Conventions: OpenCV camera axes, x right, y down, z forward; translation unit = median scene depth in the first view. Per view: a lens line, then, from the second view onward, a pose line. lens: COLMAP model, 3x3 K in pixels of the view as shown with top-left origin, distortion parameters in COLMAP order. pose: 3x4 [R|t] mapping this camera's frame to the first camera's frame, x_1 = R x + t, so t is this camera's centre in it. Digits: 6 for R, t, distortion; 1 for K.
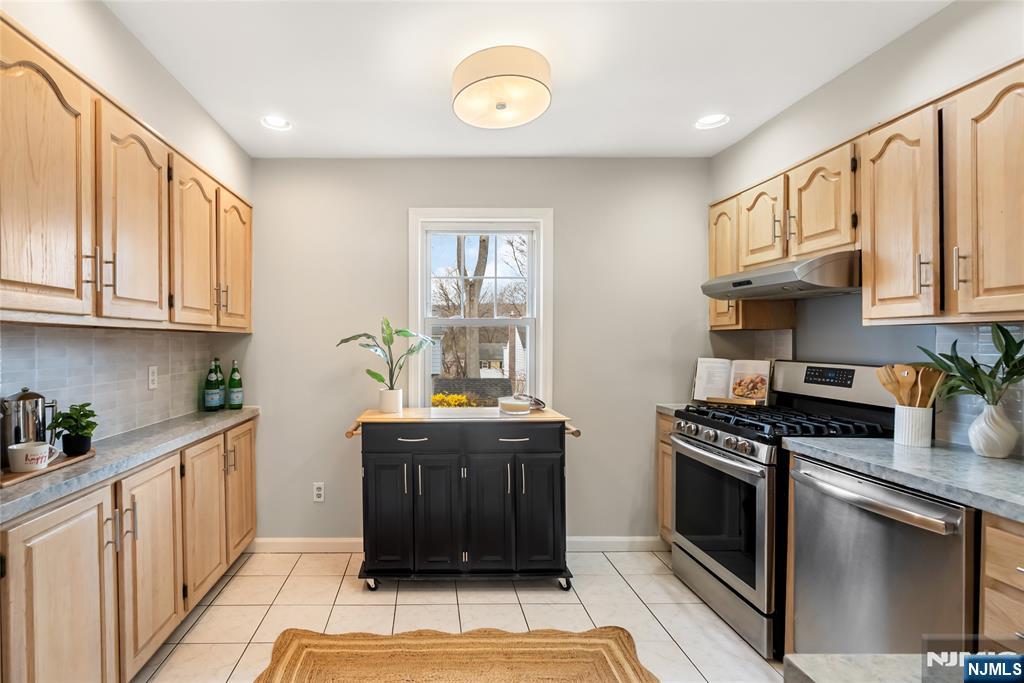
lens RADIAL K [[467.6, 0, 511.7], [0, 467.6, 344.3], [0, 0, 1]] dist [-0.006978, 0.002938]
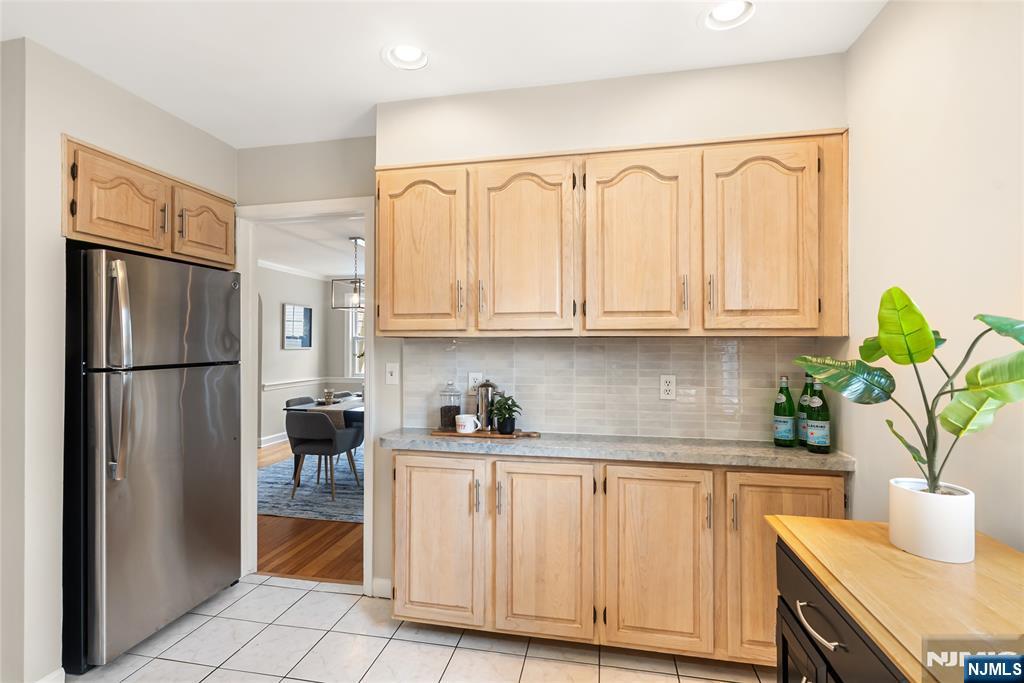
lens RADIAL K [[467.6, 0, 517.6], [0, 467.6, 341.9], [0, 0, 1]] dist [-0.006978, 0.002938]
pose [[-0.351853, -0.008695, -0.936015, 0.254643], [-0.006212, 0.999957, -0.006954, -0.013619], [0.936035, 0.003368, -0.351892, 1.226666]]
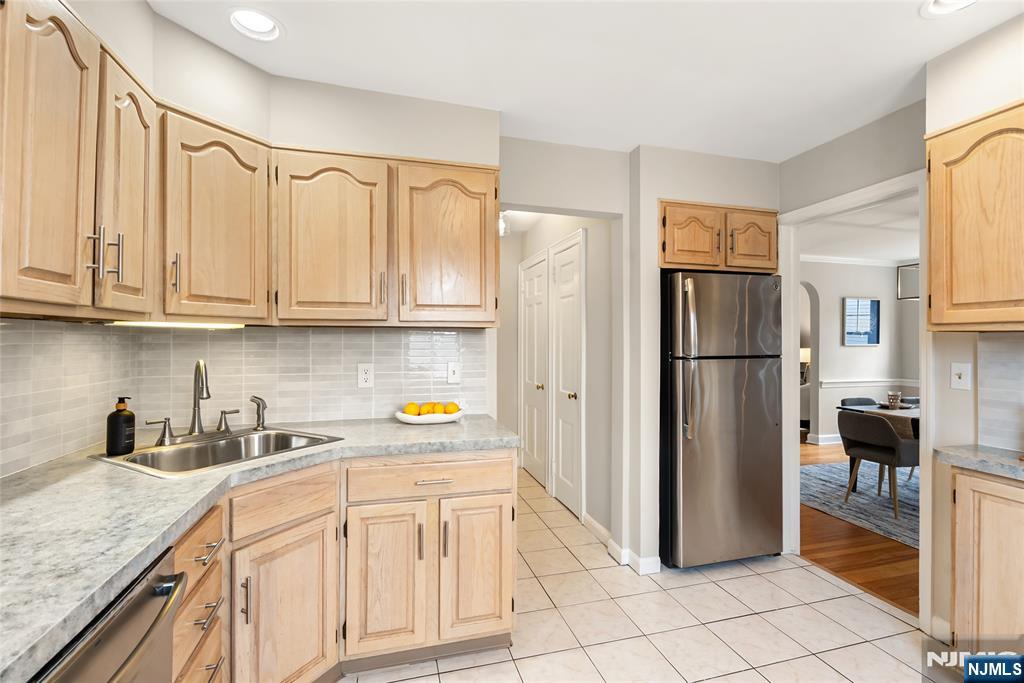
lens RADIAL K [[467.6, 0, 513.8], [0, 467.6, 337.0], [0, 0, 1]] dist [-0.006978, 0.002938]
pose [[-0.993782, -0.006815, -0.111131, 0.285243], [-0.006671, 0.999976, -0.001667, -0.012566], [0.111139, -0.000916, -0.993804, 1.376162]]
